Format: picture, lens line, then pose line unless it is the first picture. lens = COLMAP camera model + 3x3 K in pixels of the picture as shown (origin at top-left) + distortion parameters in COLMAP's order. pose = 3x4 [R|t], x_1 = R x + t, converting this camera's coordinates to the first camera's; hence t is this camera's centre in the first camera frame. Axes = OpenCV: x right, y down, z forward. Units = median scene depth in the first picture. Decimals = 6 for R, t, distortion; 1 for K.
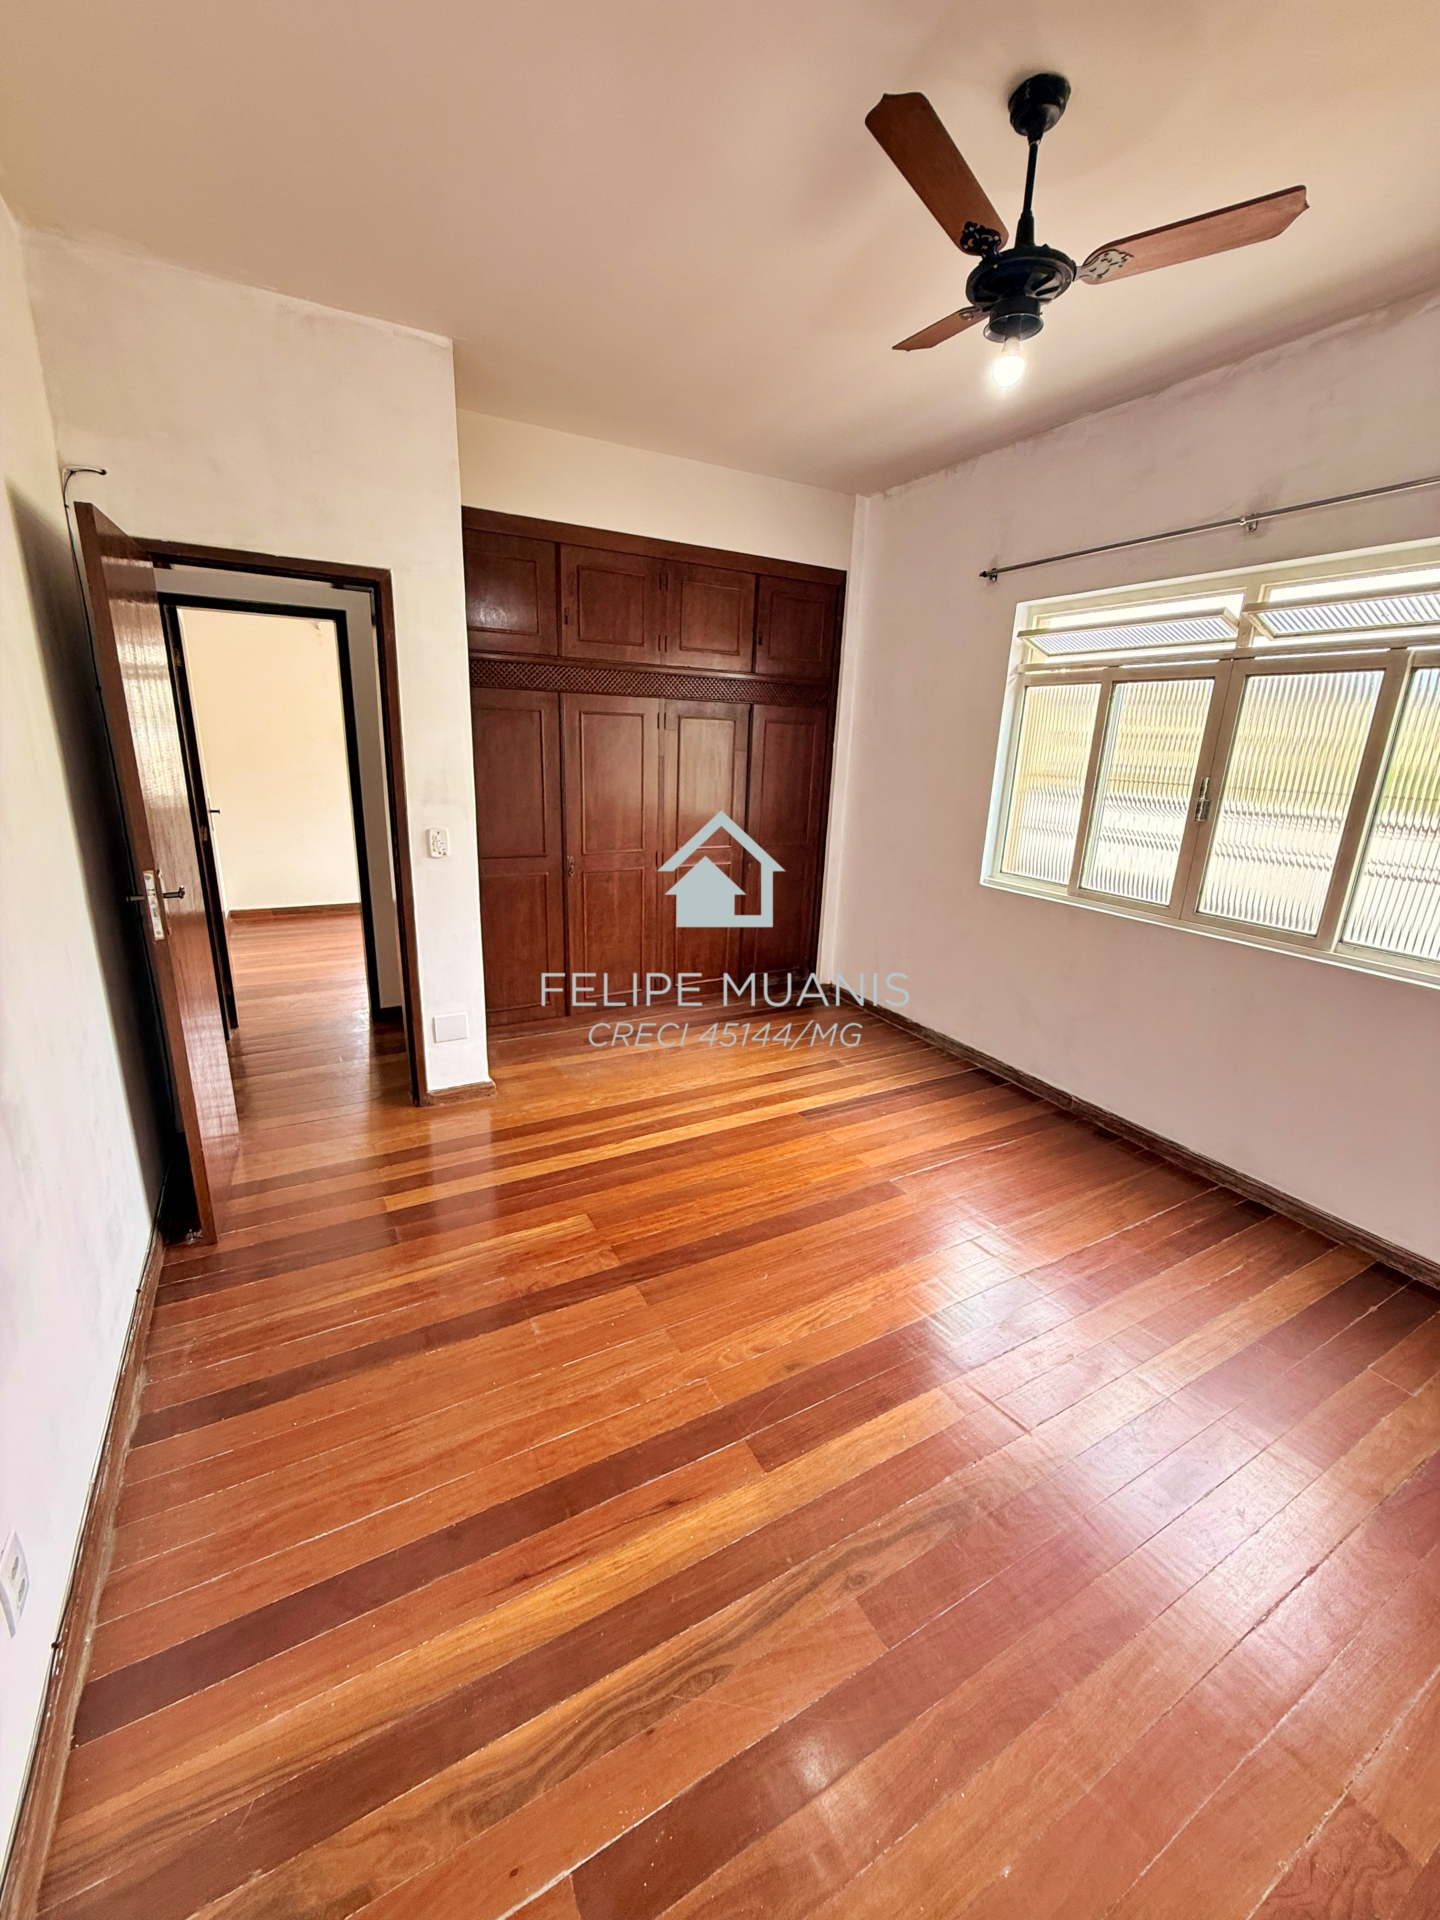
lens RADIAL K [[764.6, 0, 718.9], [0, 764.6, 956.9], [0, 0, 1]] dist [0.000189, 0.000104]
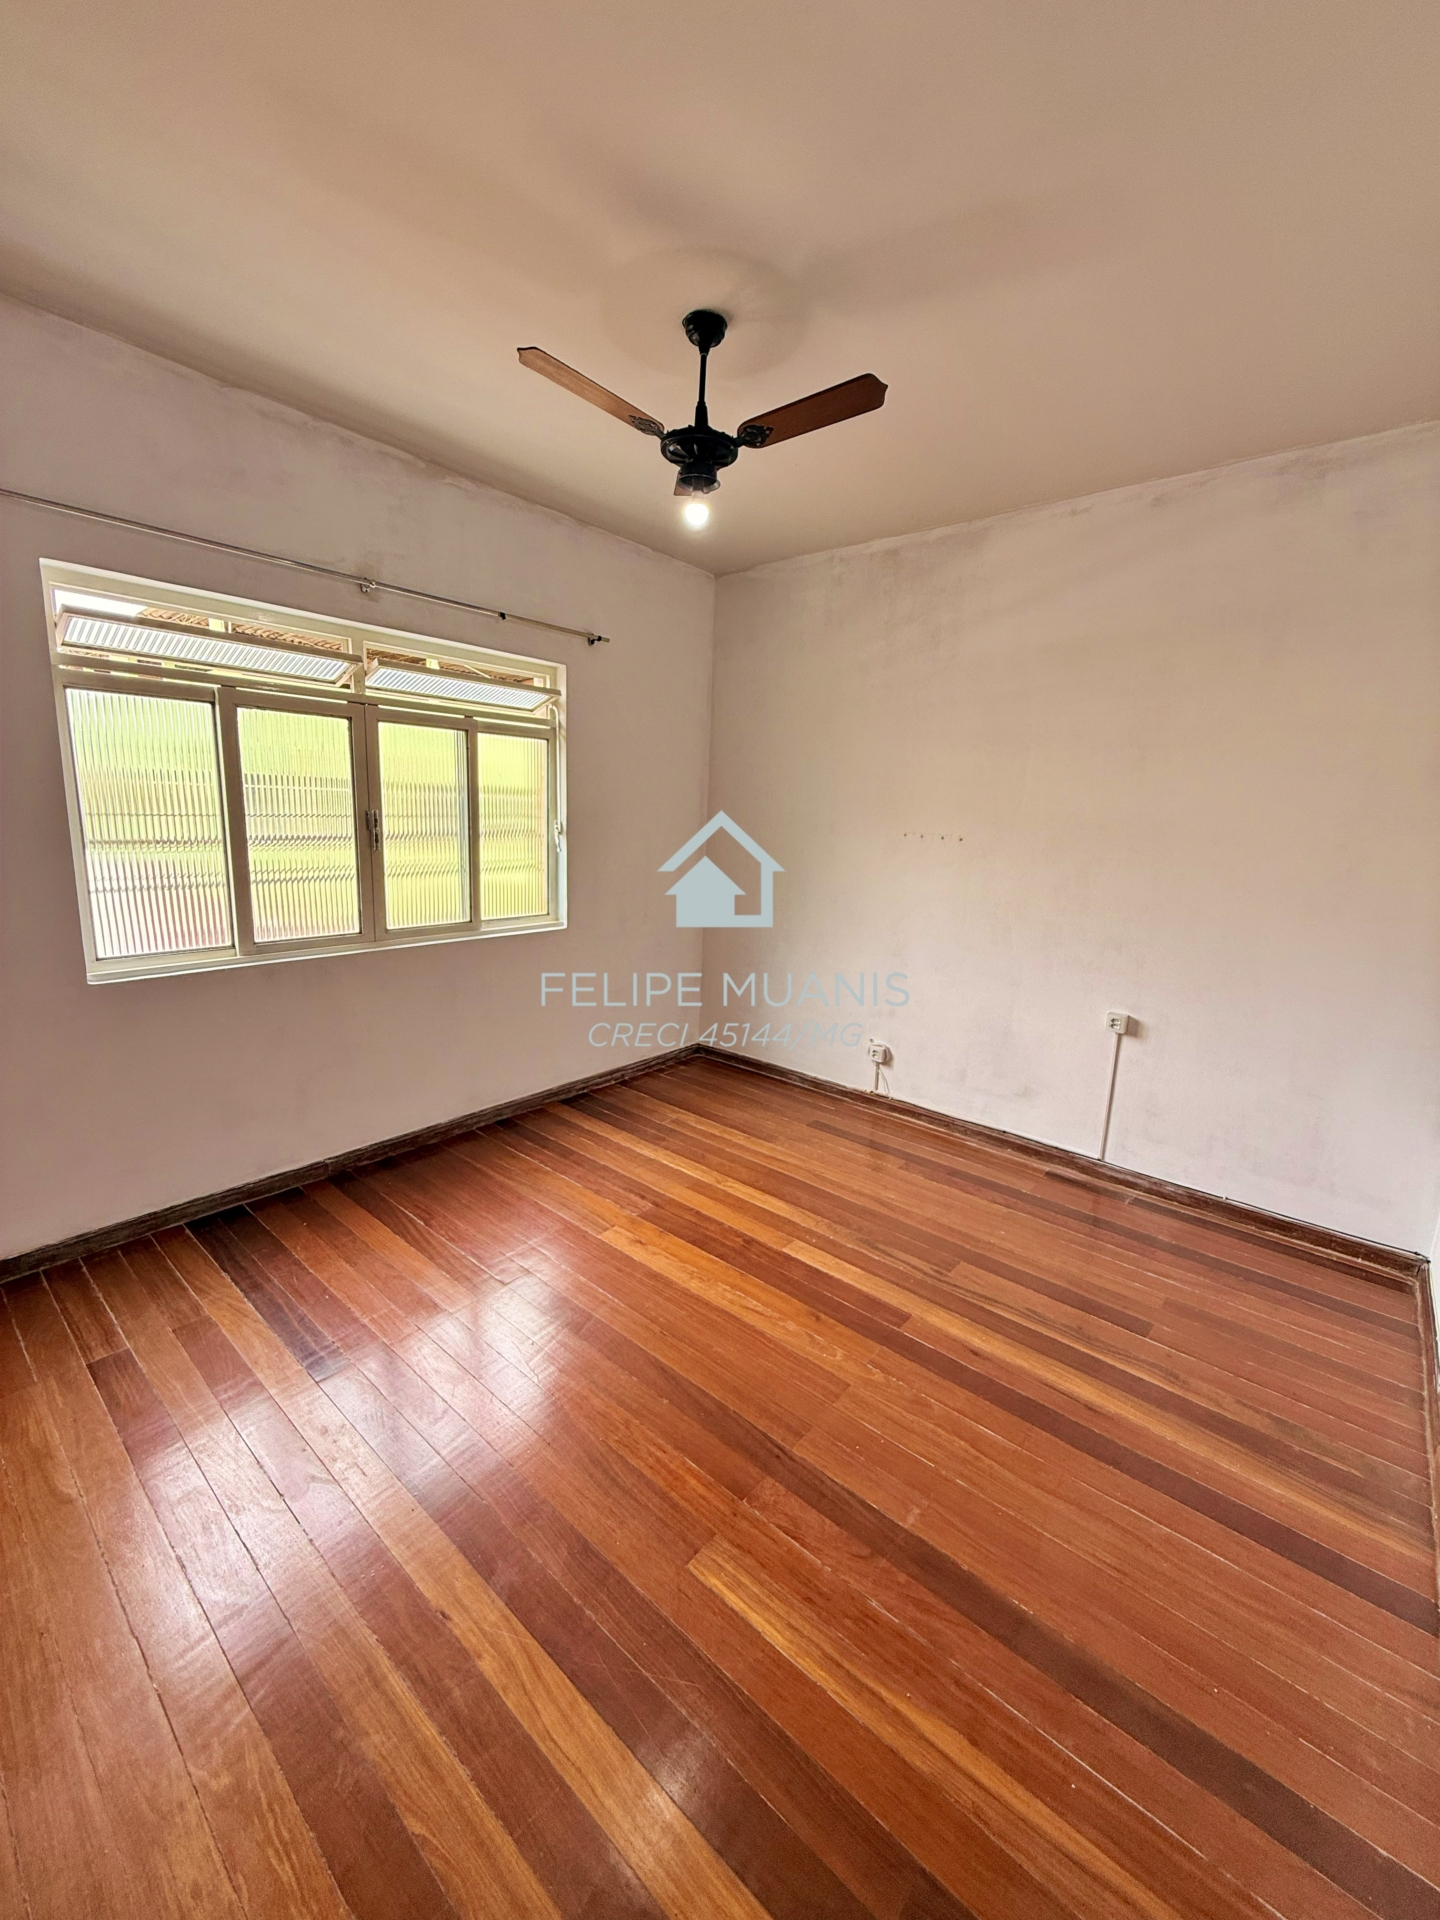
lens RADIAL K [[764.6, 0, 718.9], [0, 764.6, 956.9], [0, 0, 1]] dist [0.000189, 0.000104]
pose [[-0.342770, -0.228651, 0.911168, -0.618313], [0.211465, 0.926254, 0.311987, -0.297451], [-0.915309, 0.299620, -0.269140, 0.973780]]
